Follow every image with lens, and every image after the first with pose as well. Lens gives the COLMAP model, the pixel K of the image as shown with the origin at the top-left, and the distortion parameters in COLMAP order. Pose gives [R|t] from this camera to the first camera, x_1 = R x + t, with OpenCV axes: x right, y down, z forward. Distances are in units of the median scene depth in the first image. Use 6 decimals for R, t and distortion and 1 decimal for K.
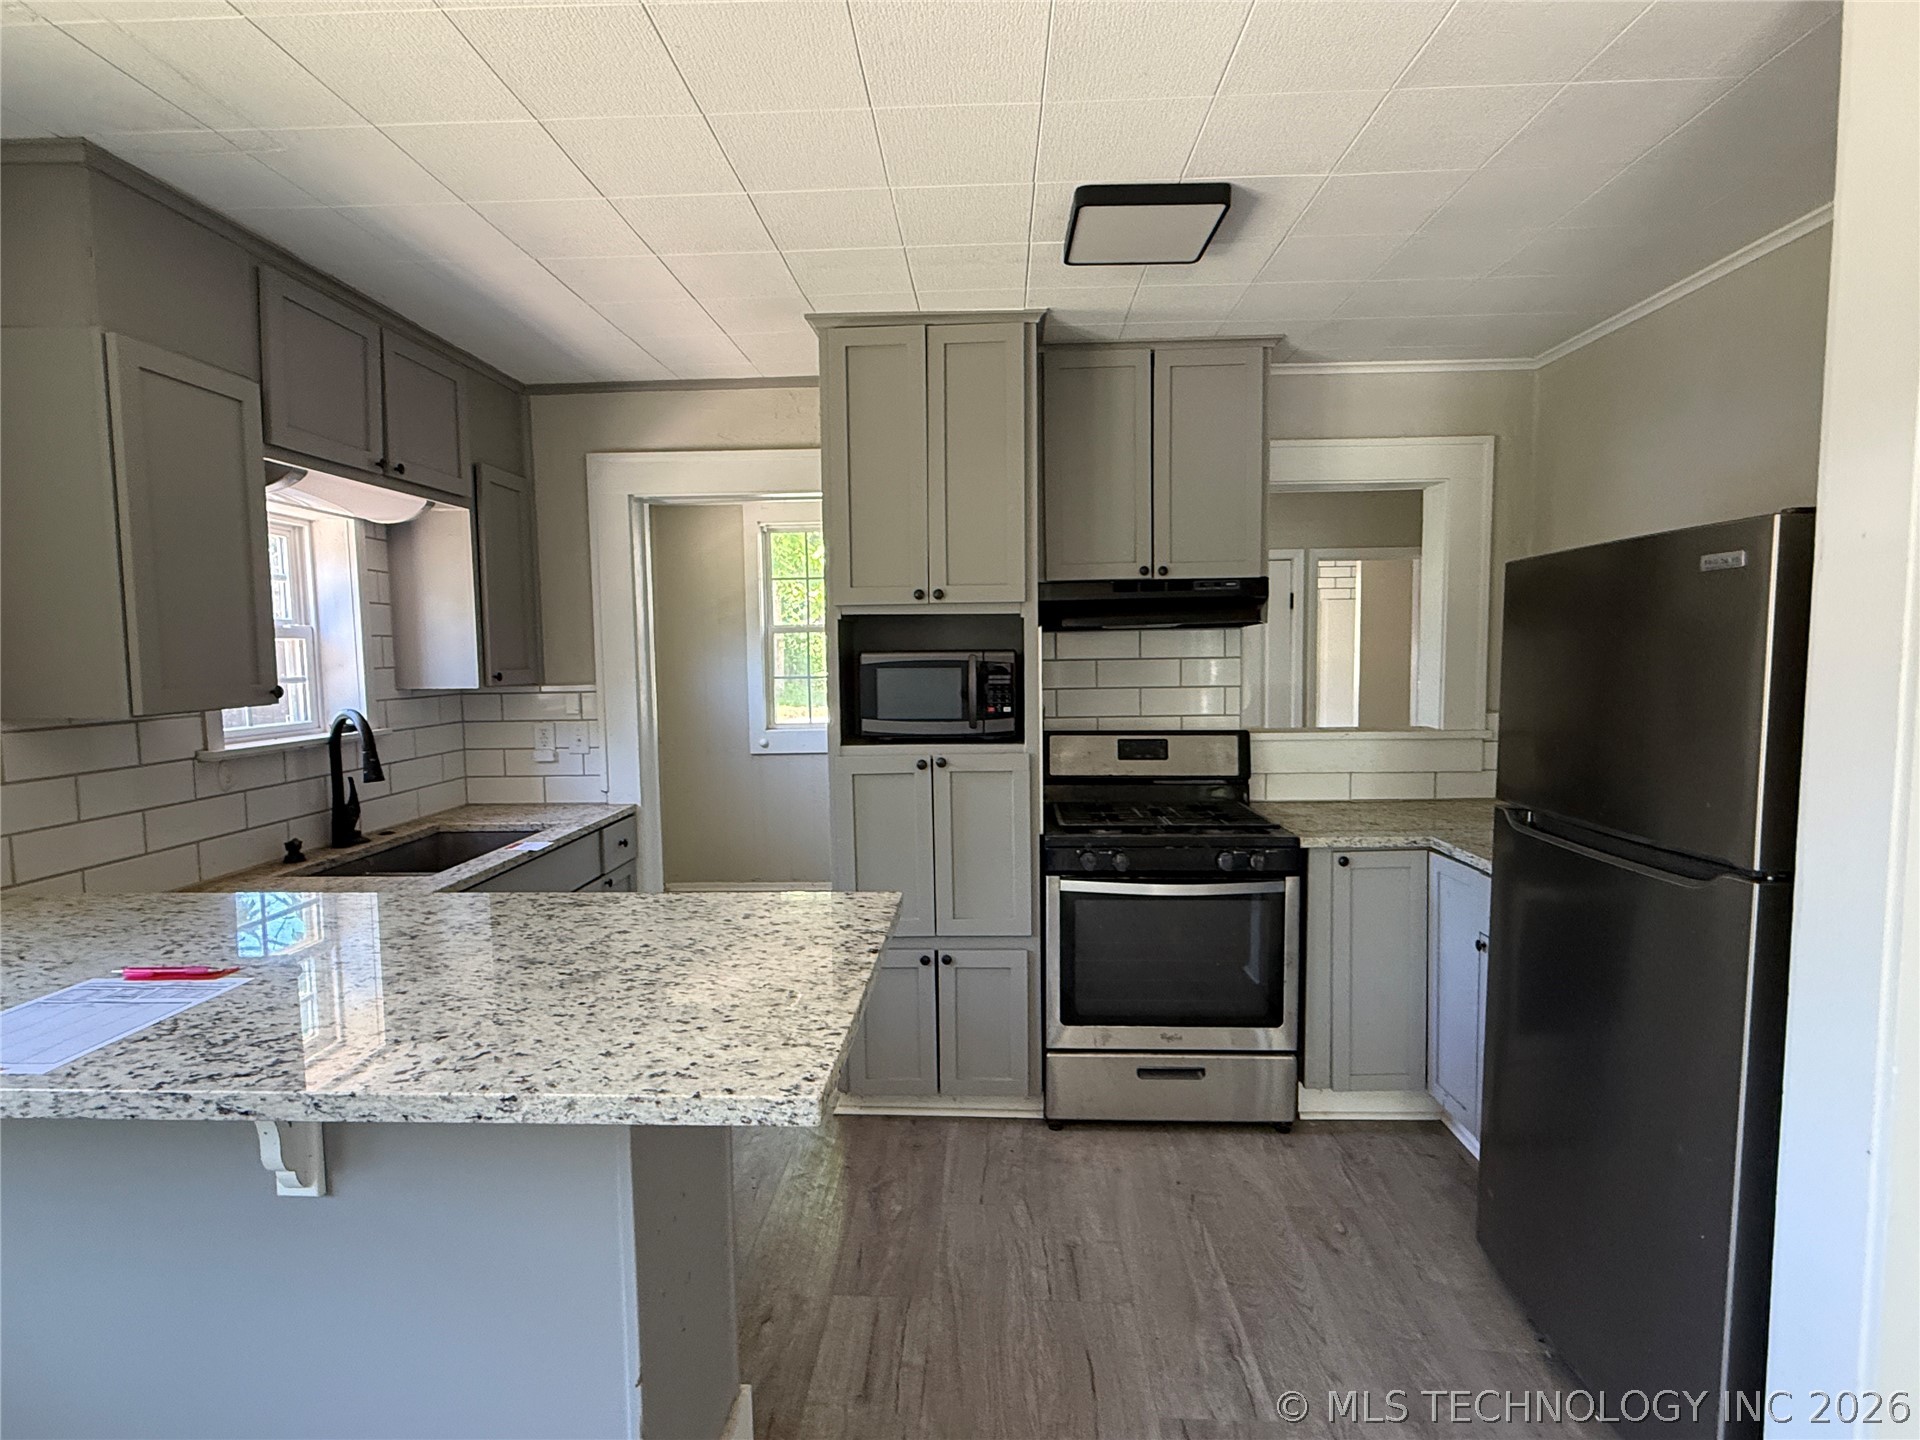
lens RADIAL K [[953.5, 0, 957.6], [0, 953.5, 722.1], [0, 0, 1]] dist [0.003848, 0.000634]
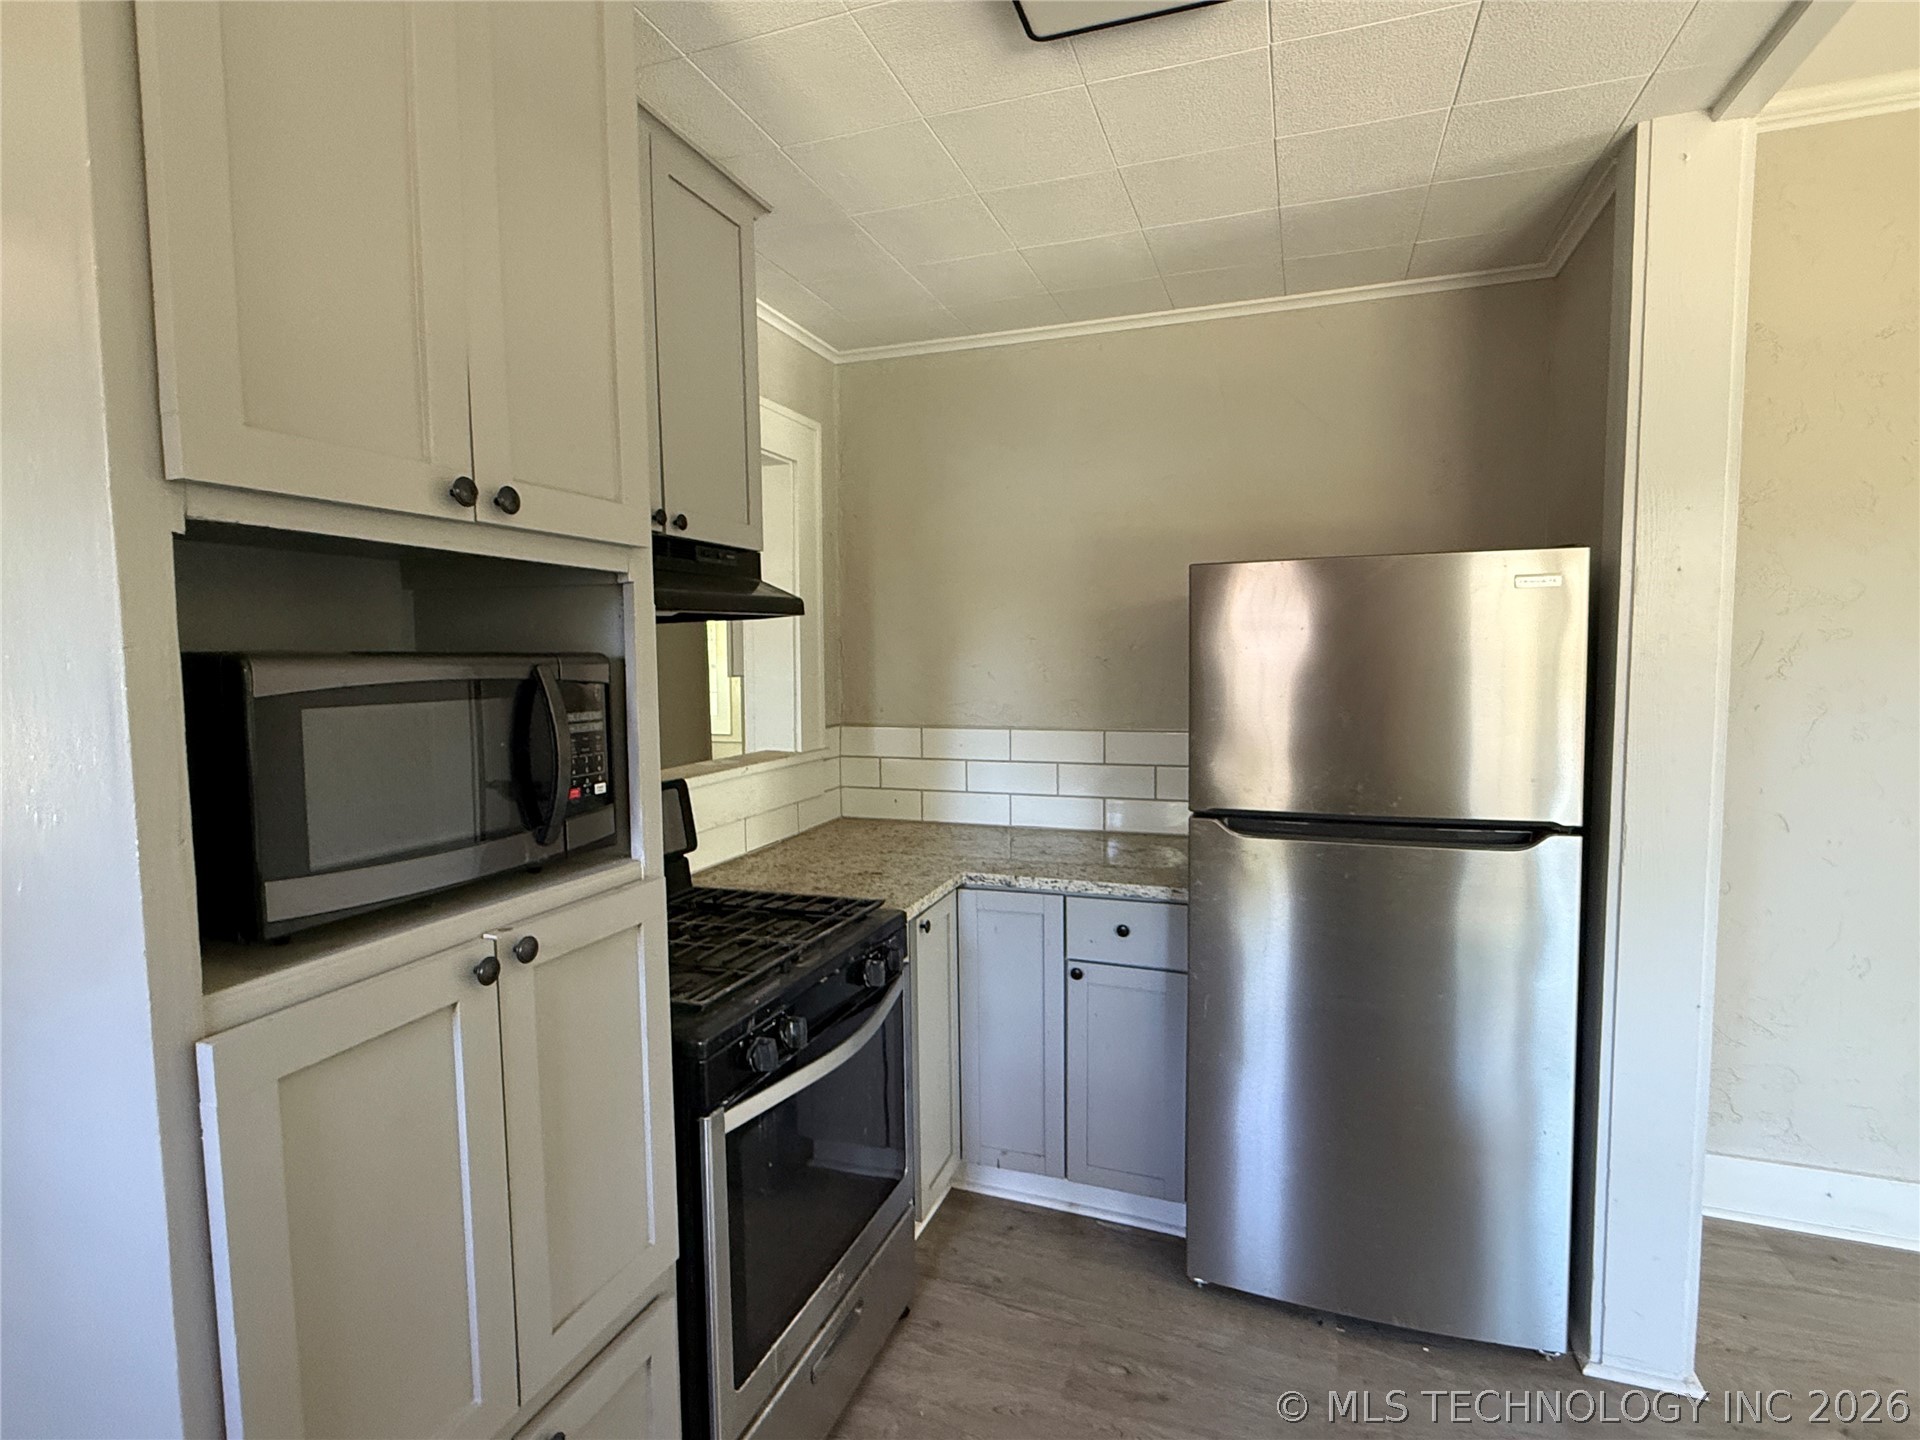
lens RADIAL K [[953.5, 0, 957.6], [0, 953.5, 722.1], [0, 0, 1]] dist [0.003848, 0.000634]
pose [[0.295793, -0.057006, 0.953549, -0.318533], [0.074231, 0.996571, 0.036552, -0.047974], [-0.952363, 0.059971, 0.299011, 0.712451]]
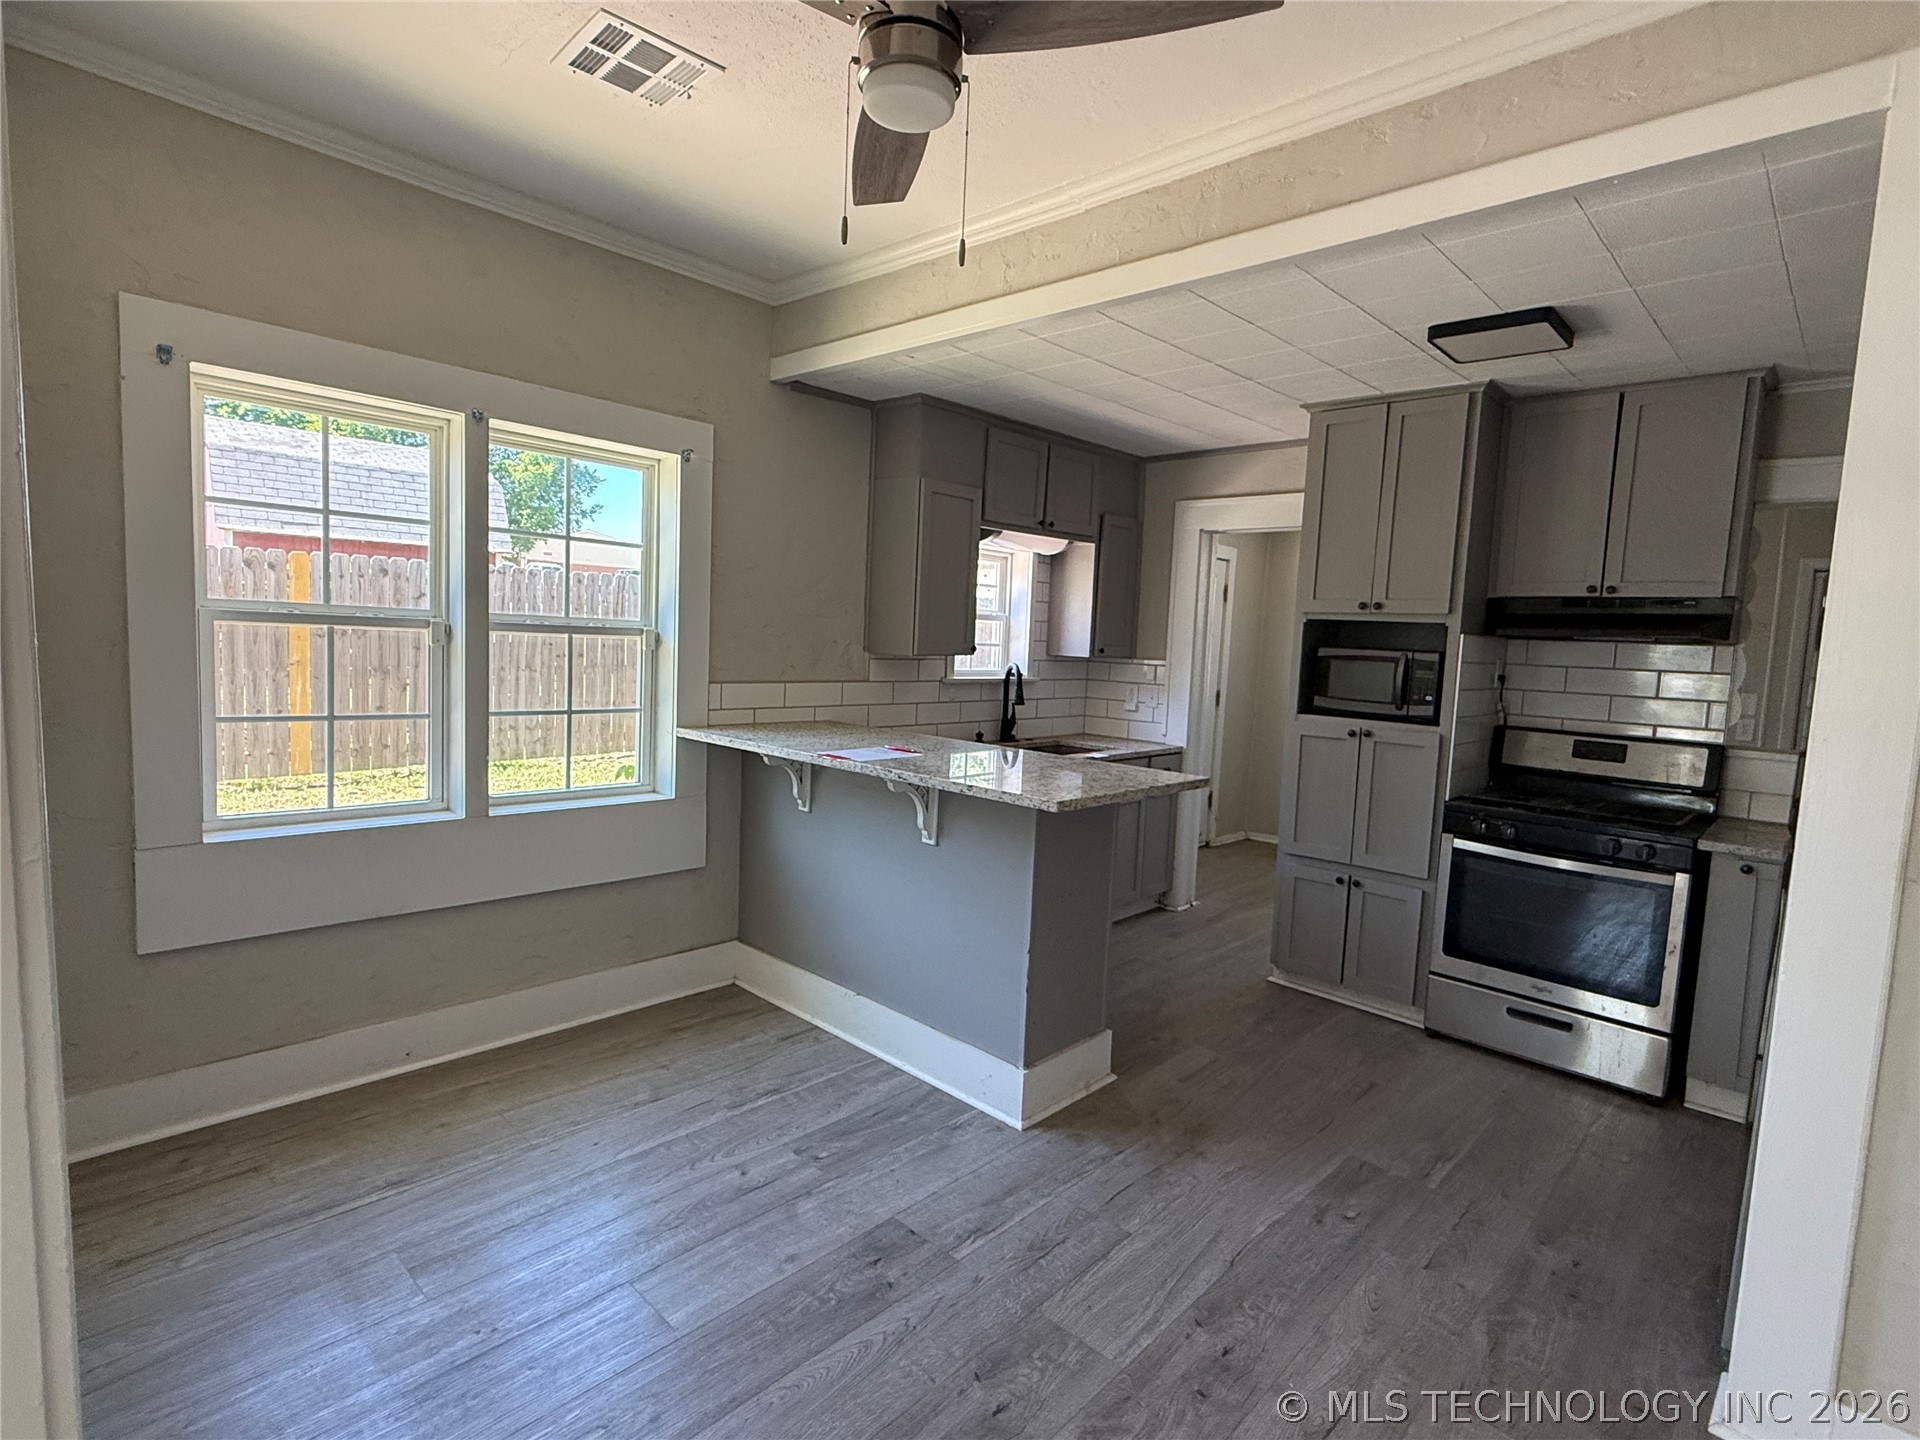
lens RADIAL K [[953.5, 0, 957.6], [0, 953.5, 722.1], [0, 0, 1]] dist [0.003848, 0.000634]
pose [[0.750755, 0.106242, -0.651982, 0.411999], [-0.101432, 0.993818, 0.045146, 0.024244], [0.652747, 0.032238, 0.756890, -0.364349]]
